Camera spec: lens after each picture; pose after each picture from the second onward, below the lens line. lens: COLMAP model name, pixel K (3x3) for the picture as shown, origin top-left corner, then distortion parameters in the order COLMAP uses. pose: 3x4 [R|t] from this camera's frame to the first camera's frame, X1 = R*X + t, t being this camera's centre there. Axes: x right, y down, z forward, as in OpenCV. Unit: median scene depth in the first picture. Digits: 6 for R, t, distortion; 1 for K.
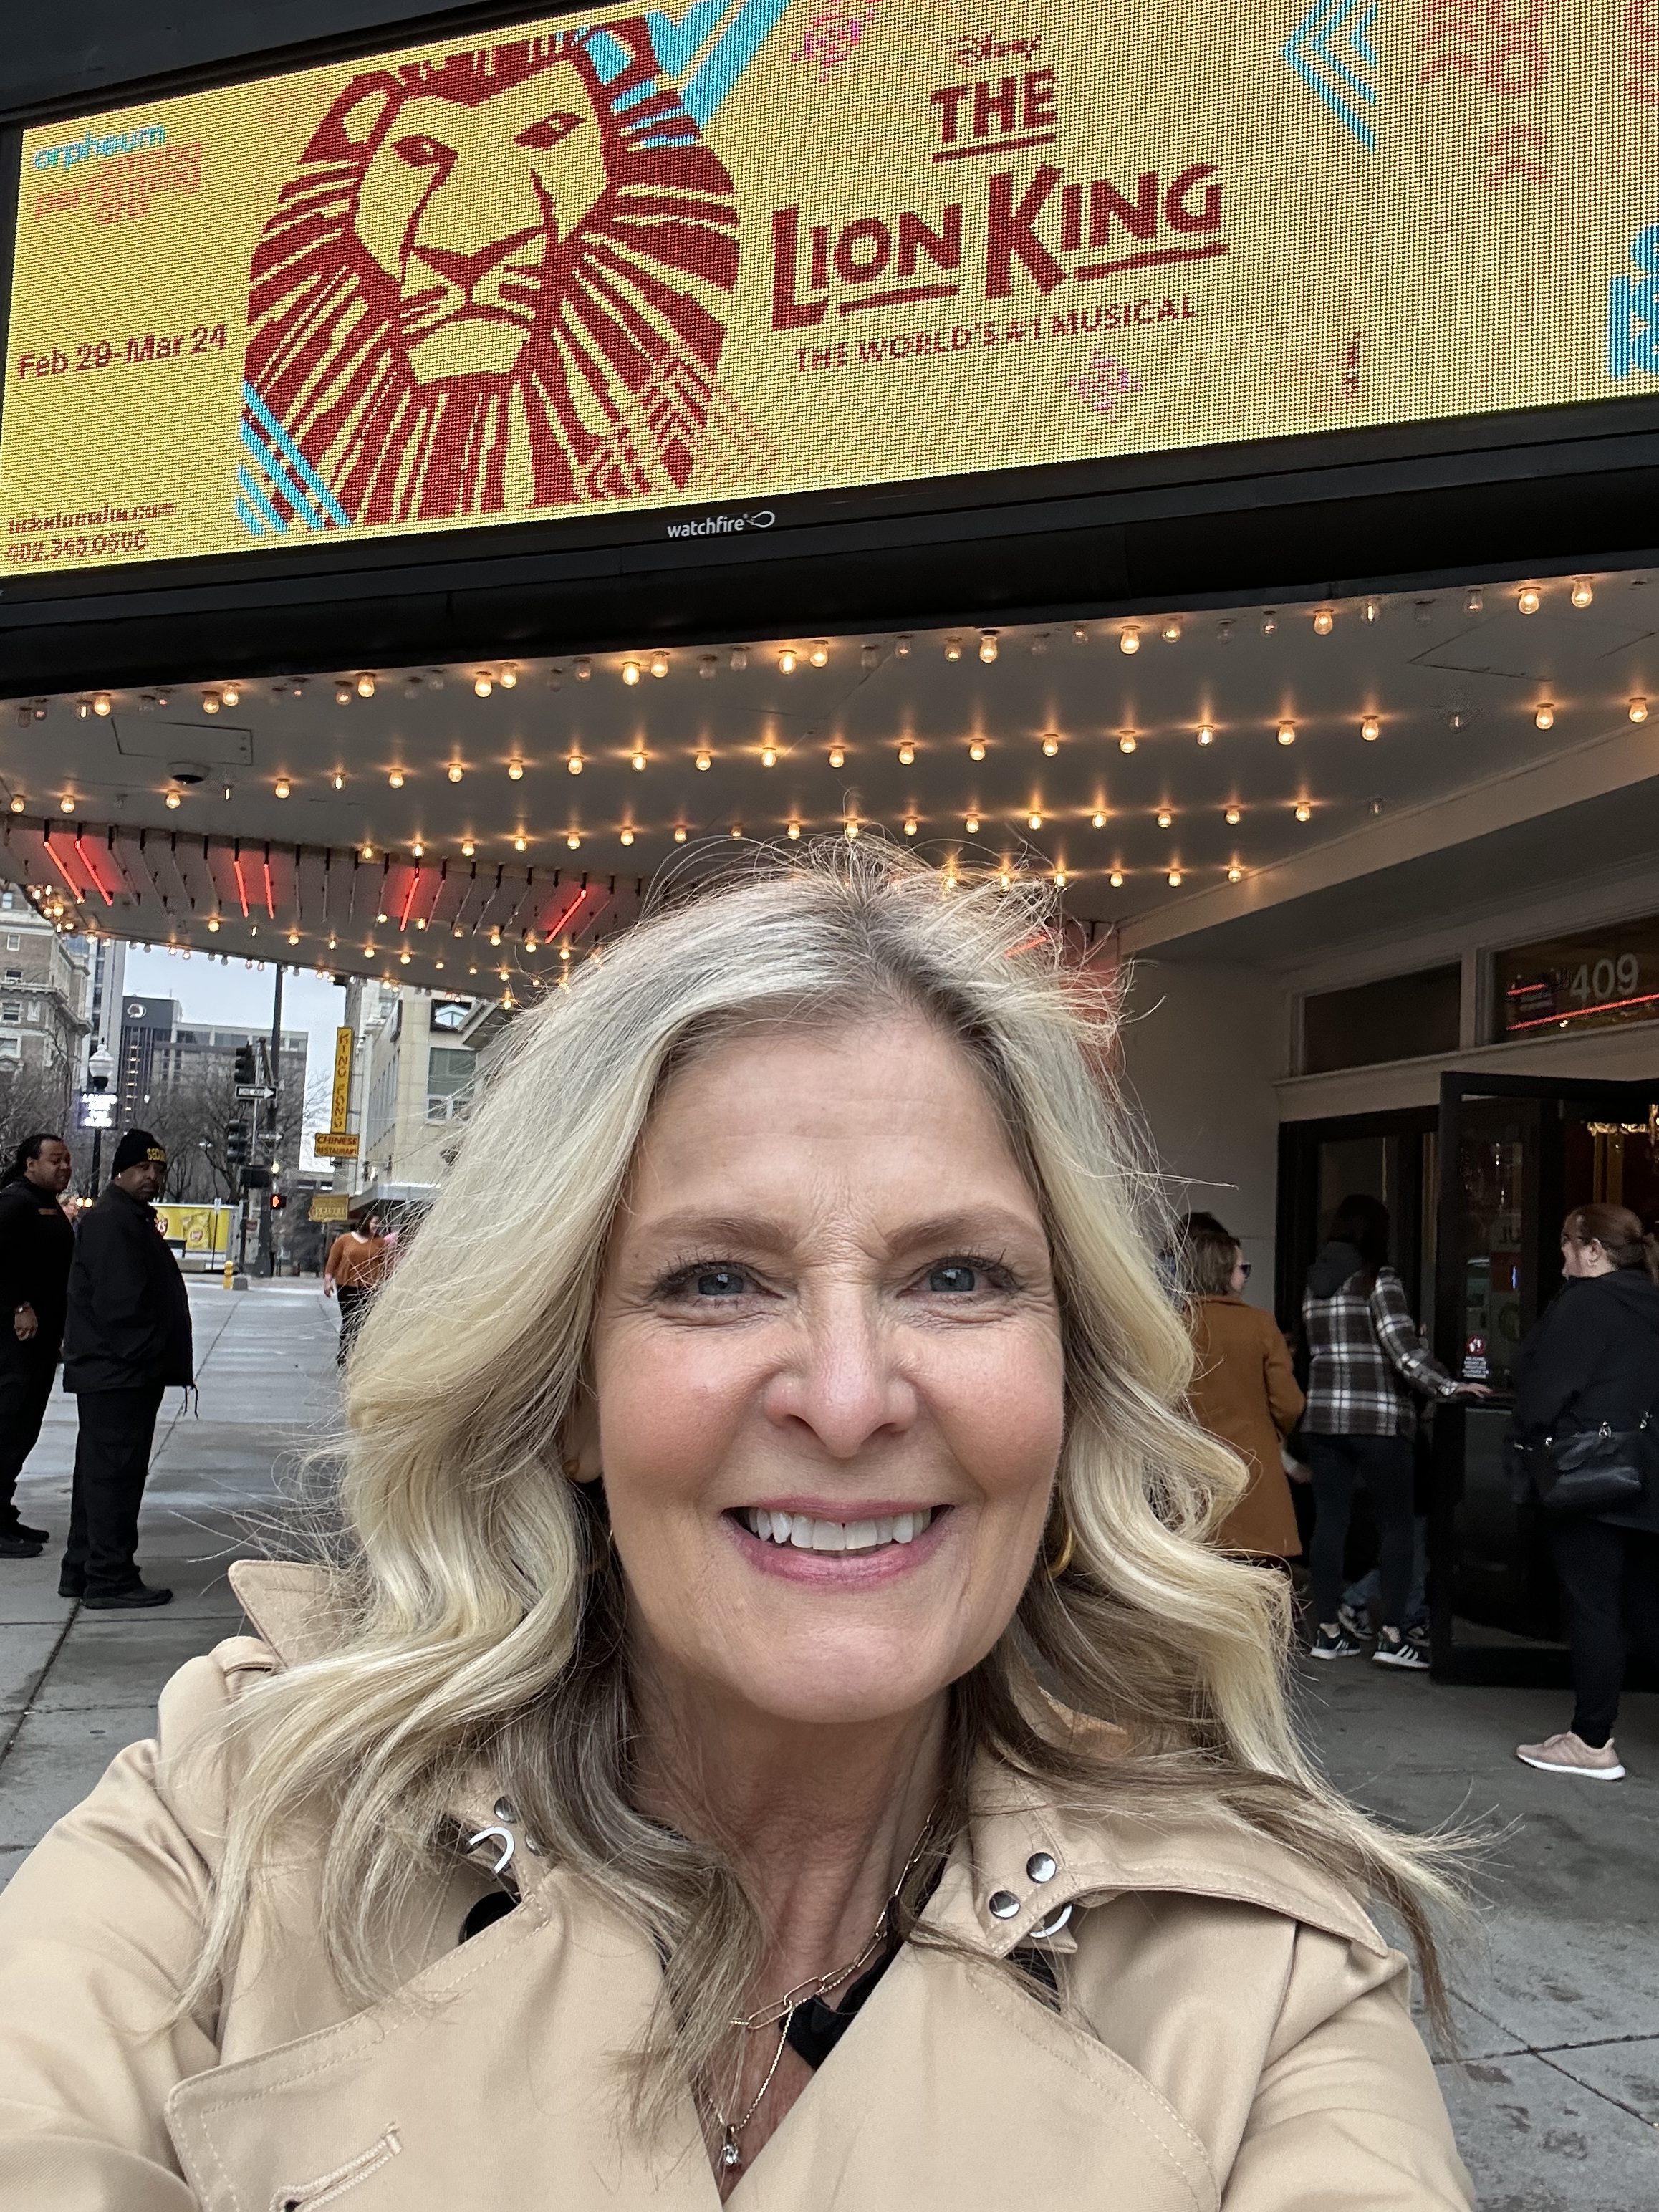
lens RADIAL K [[1943.5, 0, 827.4], [0, 1943.5, 1106.7], [0, 0, 1]] dist [0.005495, -0.005291]
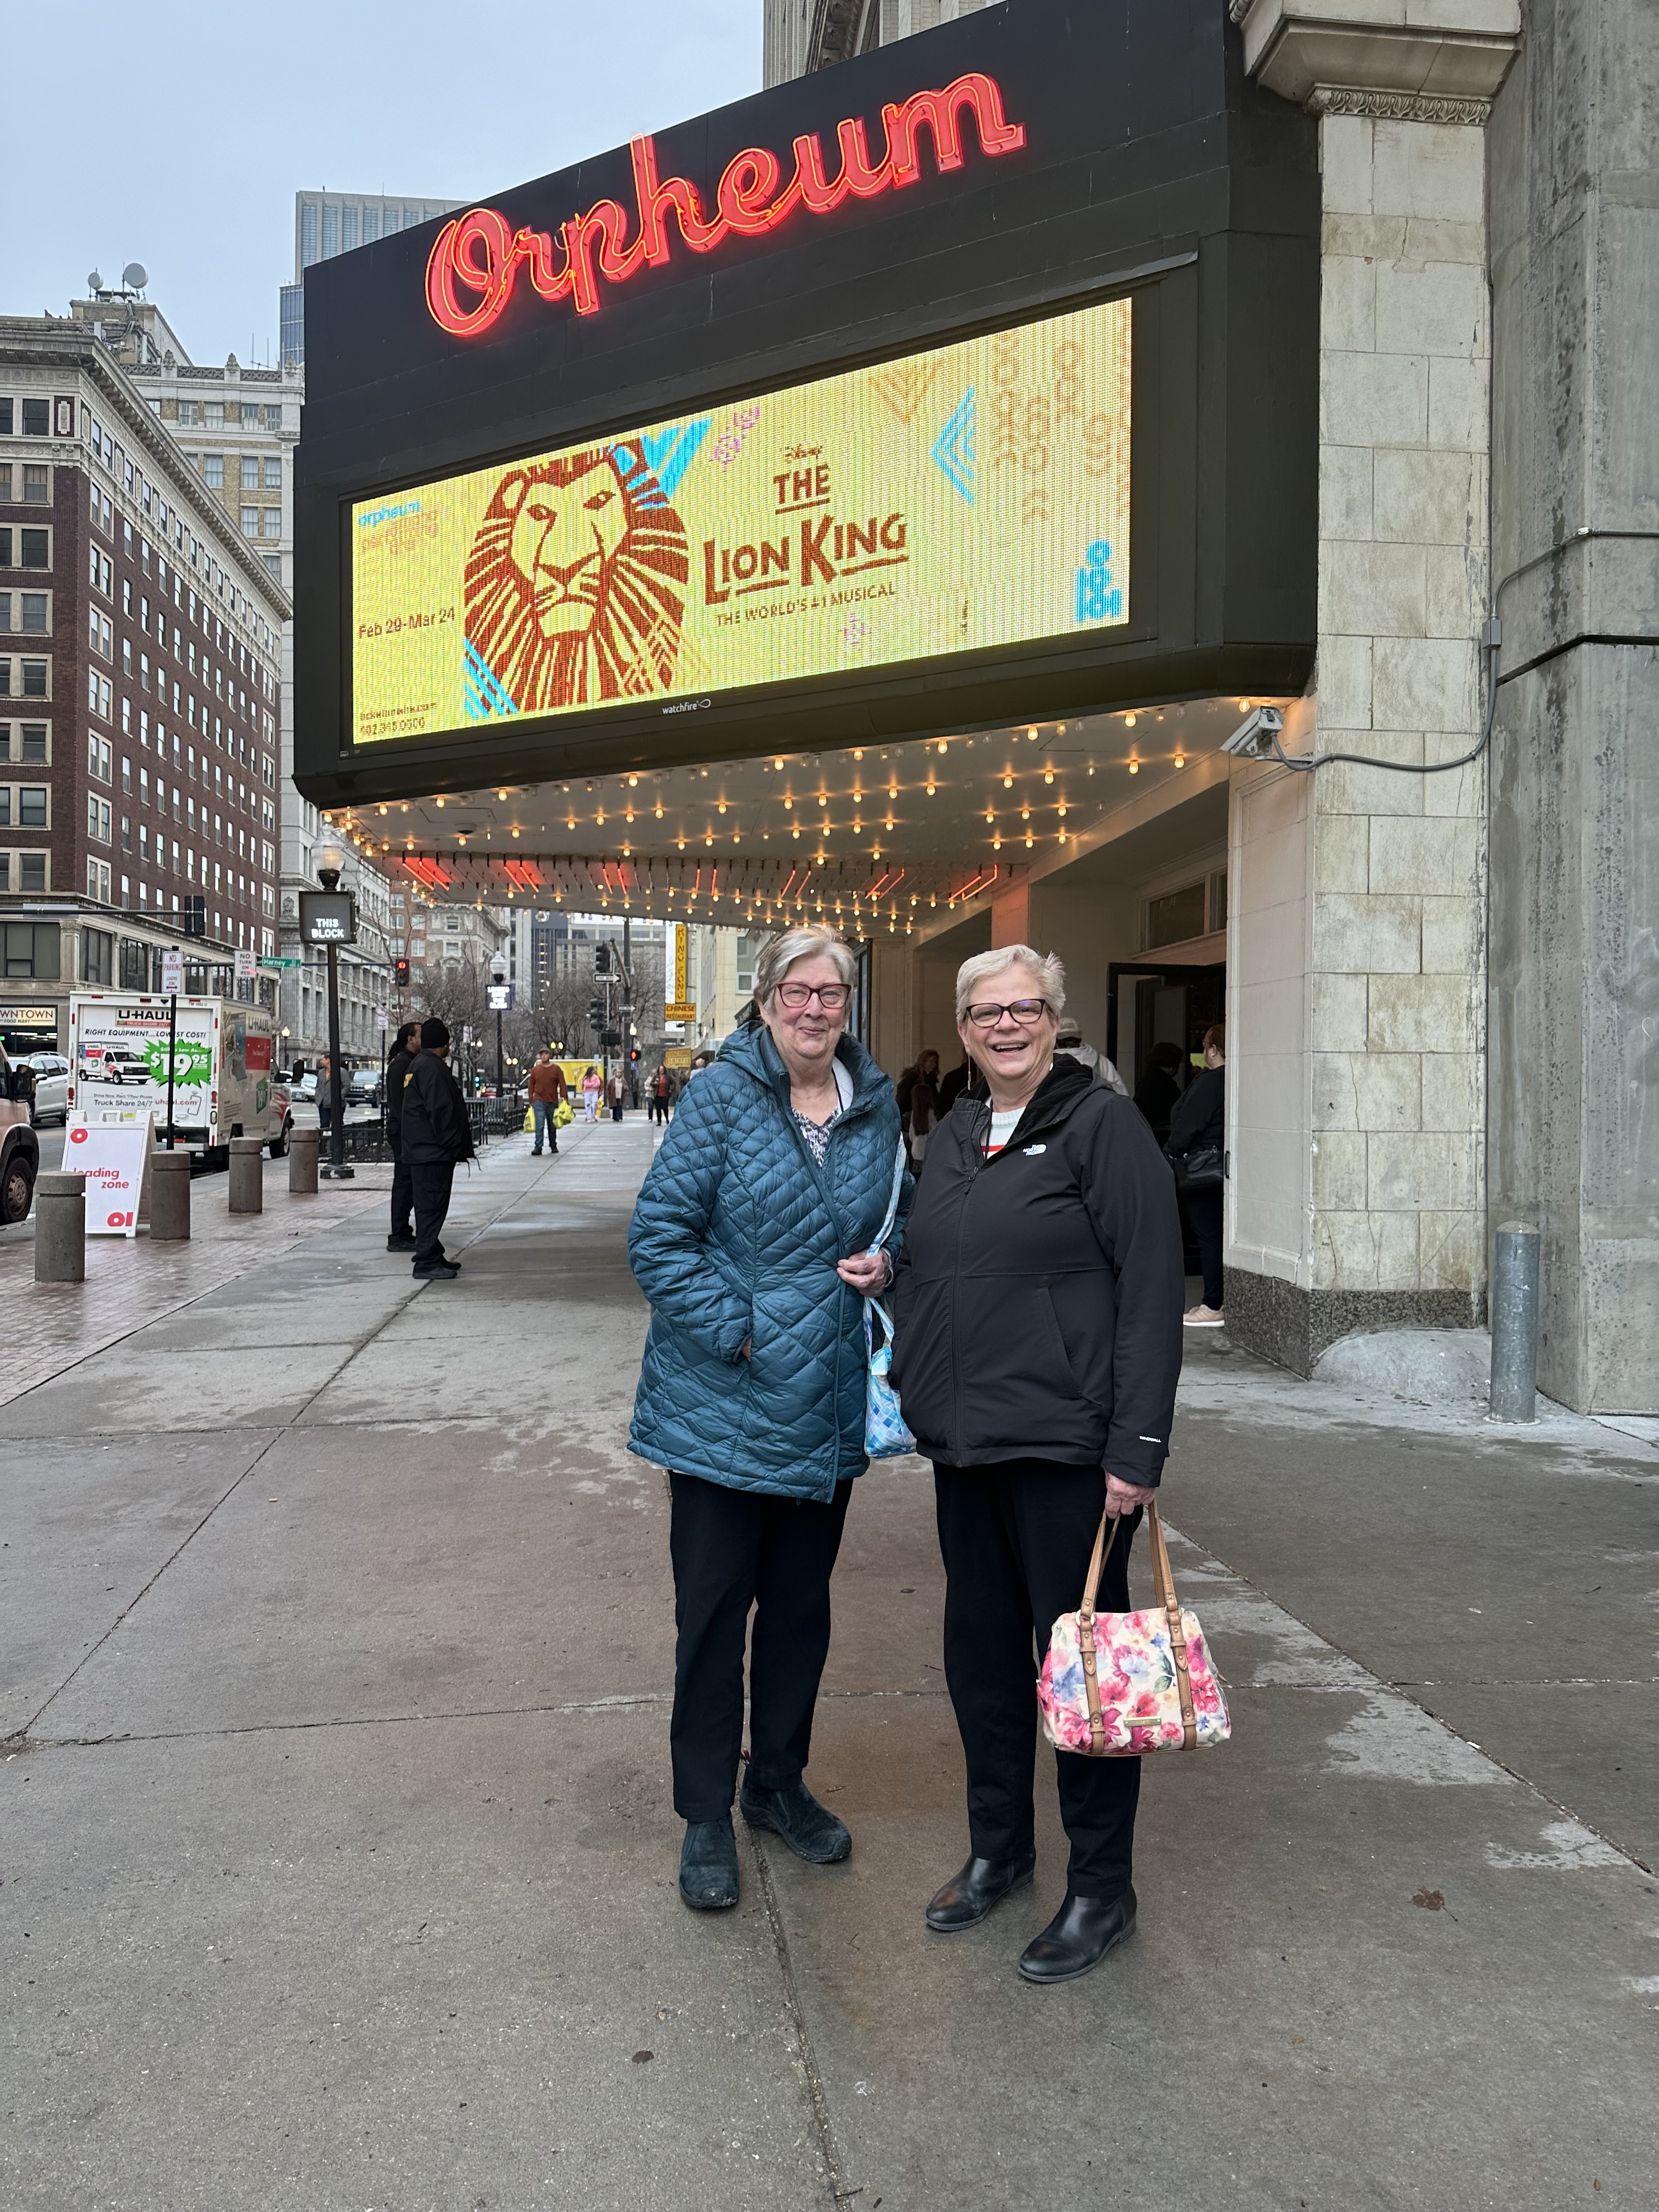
lens RADIAL K [[1541.5, 0, 831.4], [0, 1541.5, 1098.2], [0, 0, 1]] dist [0.005579, -0.000328]
pose [[0.985509, -0.038274, -0.165250, 0.320151], [0.052201, 0.995364, 0.080776, -0.018787], [0.161393, -0.088232, 0.982938, -0.536210]]
